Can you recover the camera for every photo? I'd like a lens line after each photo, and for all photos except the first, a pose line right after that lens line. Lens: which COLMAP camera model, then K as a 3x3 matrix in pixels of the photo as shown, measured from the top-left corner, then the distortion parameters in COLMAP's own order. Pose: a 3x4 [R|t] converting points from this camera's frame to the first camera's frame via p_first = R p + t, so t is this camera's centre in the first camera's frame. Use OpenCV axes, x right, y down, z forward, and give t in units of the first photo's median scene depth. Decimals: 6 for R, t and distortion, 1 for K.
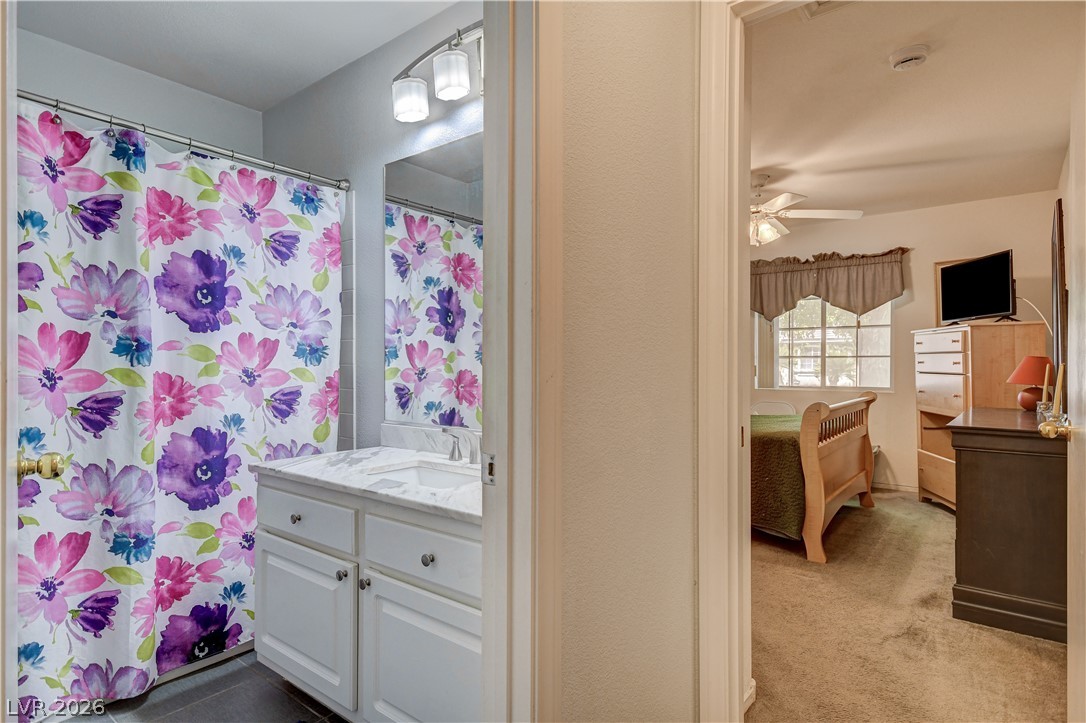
lens RADIAL K [[564.2, 0, 545.1], [0, 564.2, 363.4], [0, 0, 1]] dist [0.022664, 0.002700]
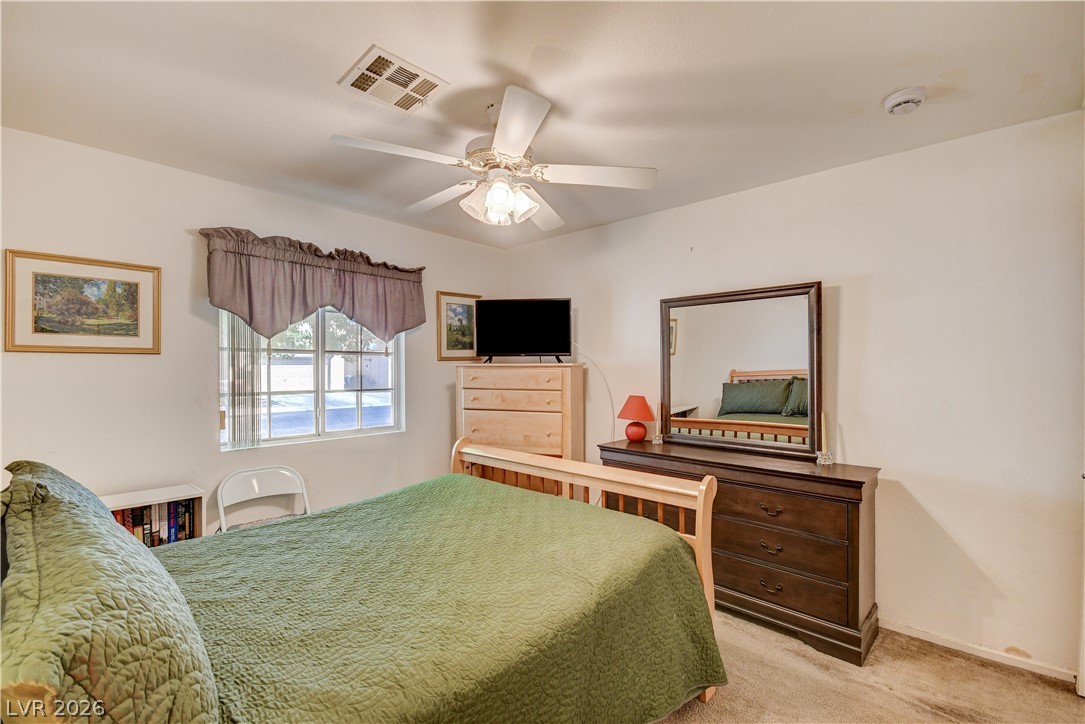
lens RADIAL K [[475.3, 0, 544.3], [0, 475.3, 368.3], [0, 0, 1]] dist [0.013371, -0.004924]
pose [[0.086103, 0.003586, 0.996280, -0.094267], [-0.000555, 0.999994, -0.003552, -0.041940], [-0.996286, -0.000247, 0.086104, 0.709278]]
